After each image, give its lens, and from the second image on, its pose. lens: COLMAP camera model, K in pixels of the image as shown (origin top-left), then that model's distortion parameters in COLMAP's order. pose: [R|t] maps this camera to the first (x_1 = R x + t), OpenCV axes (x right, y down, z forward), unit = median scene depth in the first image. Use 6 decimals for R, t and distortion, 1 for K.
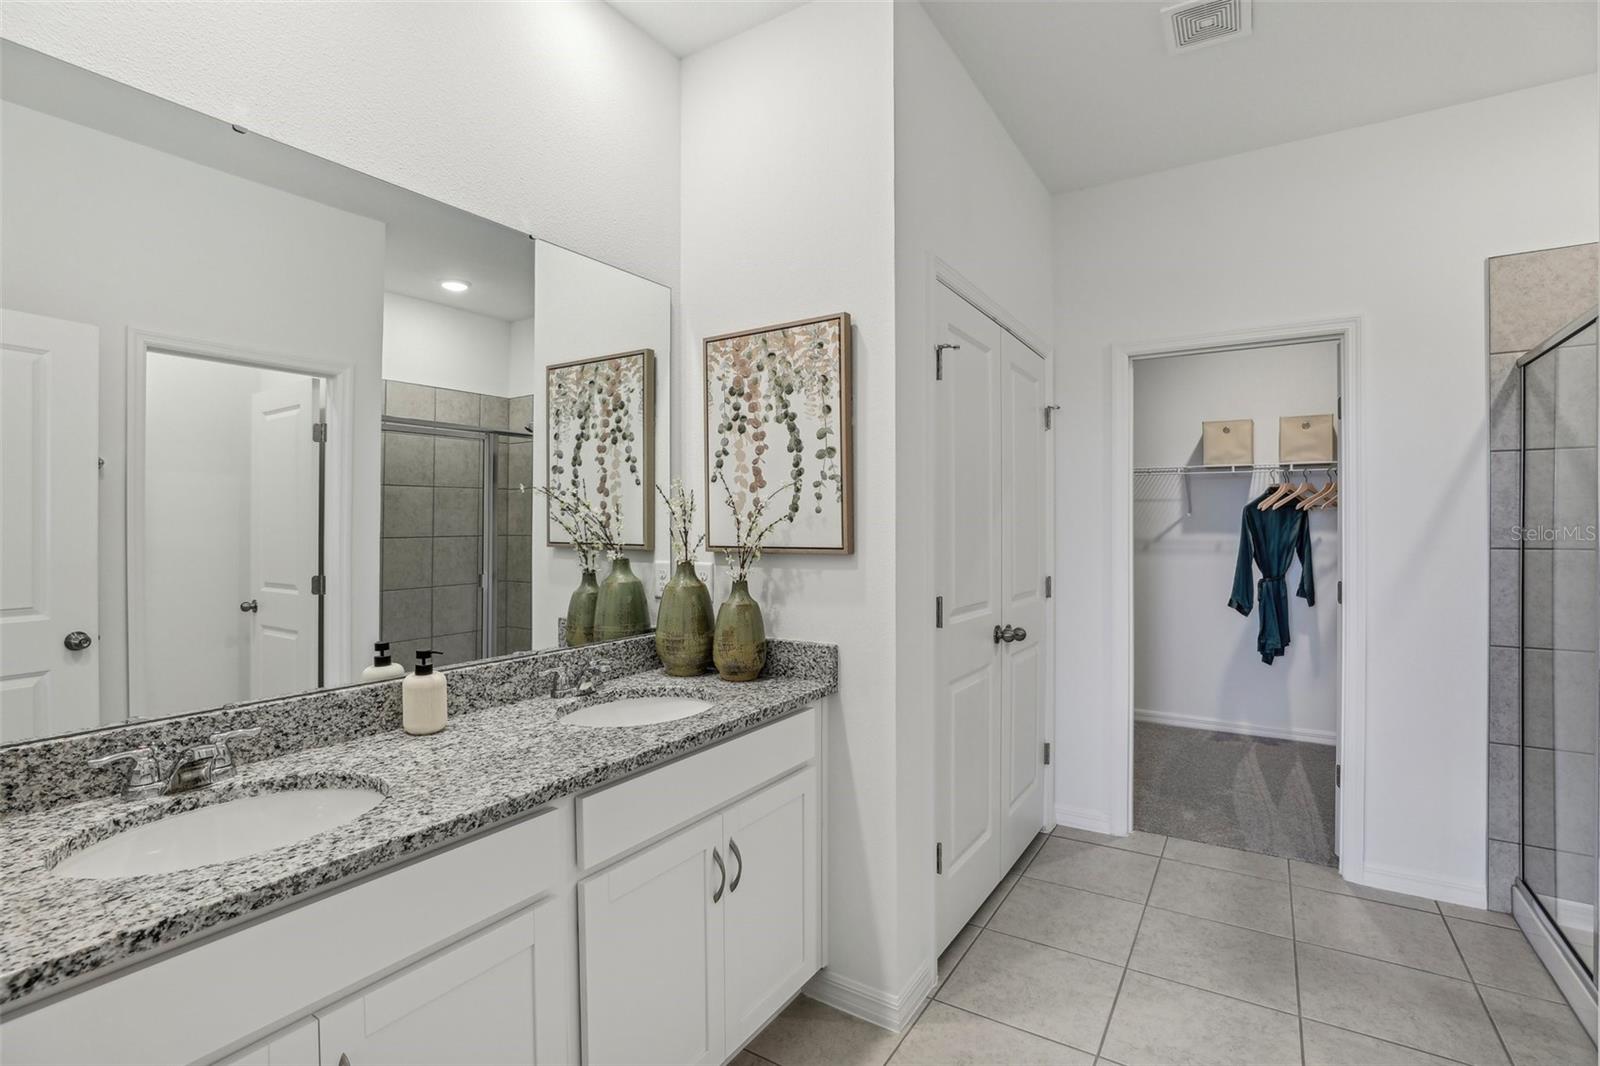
lens RADIAL K [[743.9, 0, 798.2], [0, 743.9, 527.9], [0, 0, 1]] dist [-0.027861, 0.000403]
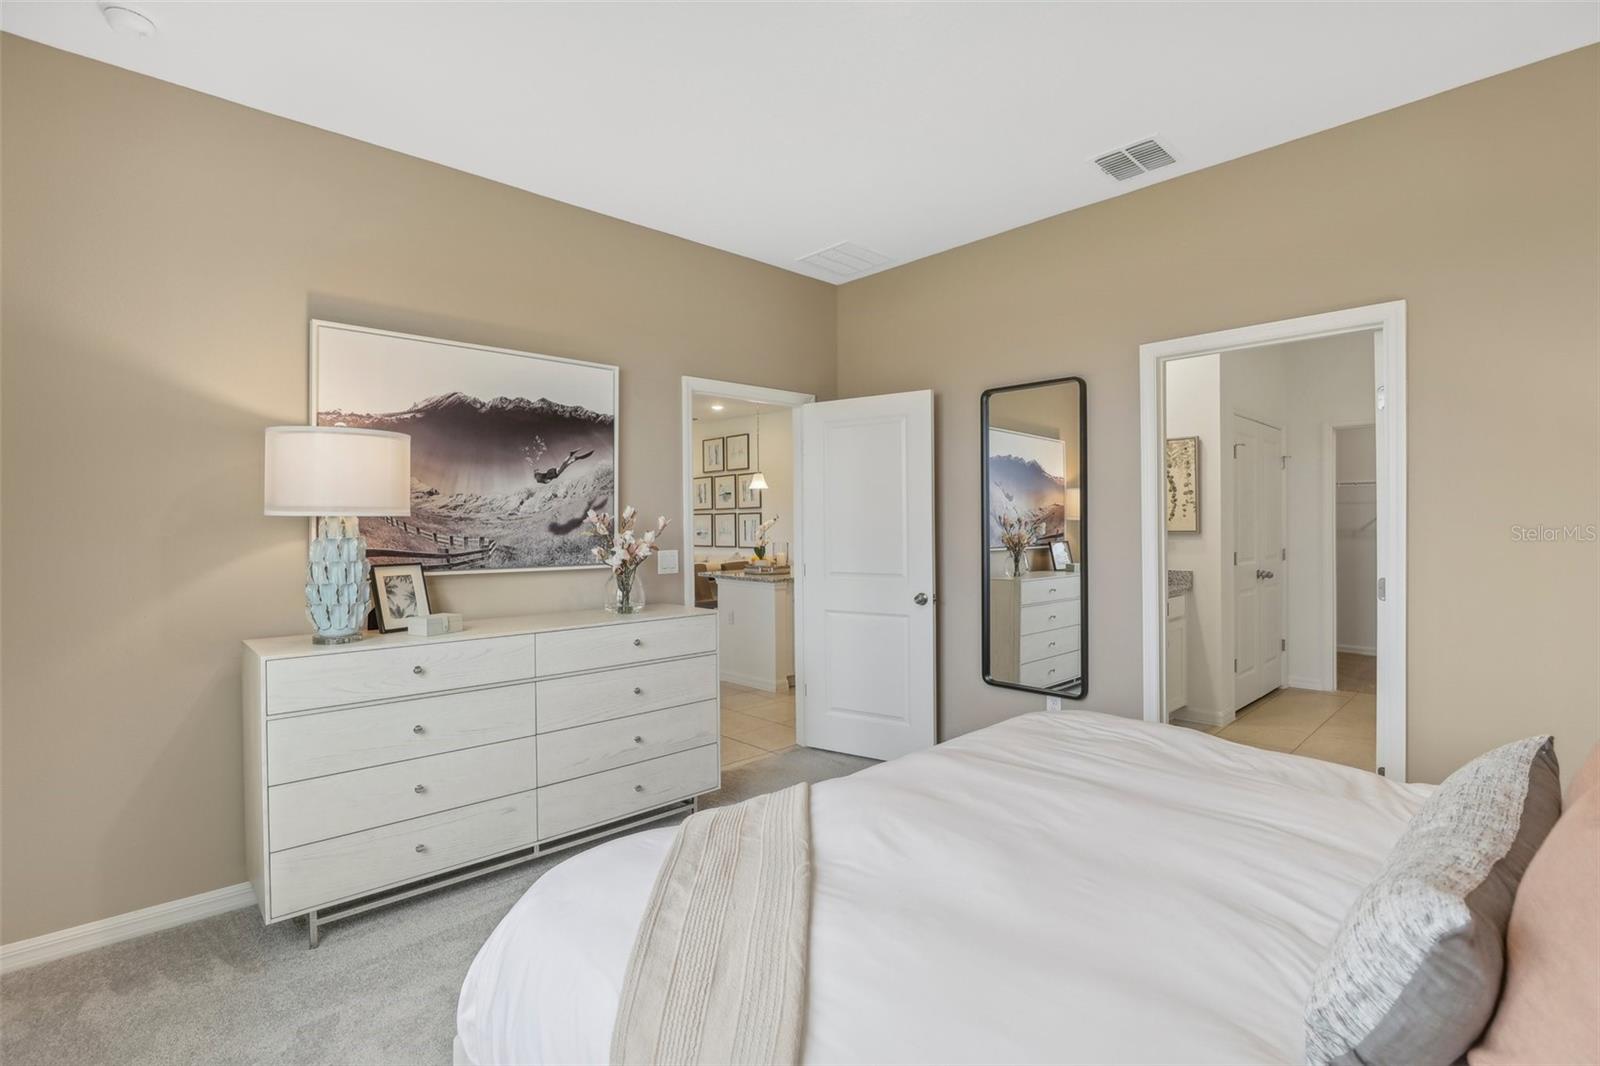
lens RADIAL K [[743.9, 0, 798.2], [0, 743.9, 527.9], [0, 0, 1]] dist [-0.027861, 0.000403]
pose [[0.971169, -0.003313, -0.238369, -0.631034], [0.005034, 0.999965, 0.006613, -0.005914], [0.238338, -0.007622, 0.971152, -1.674335]]
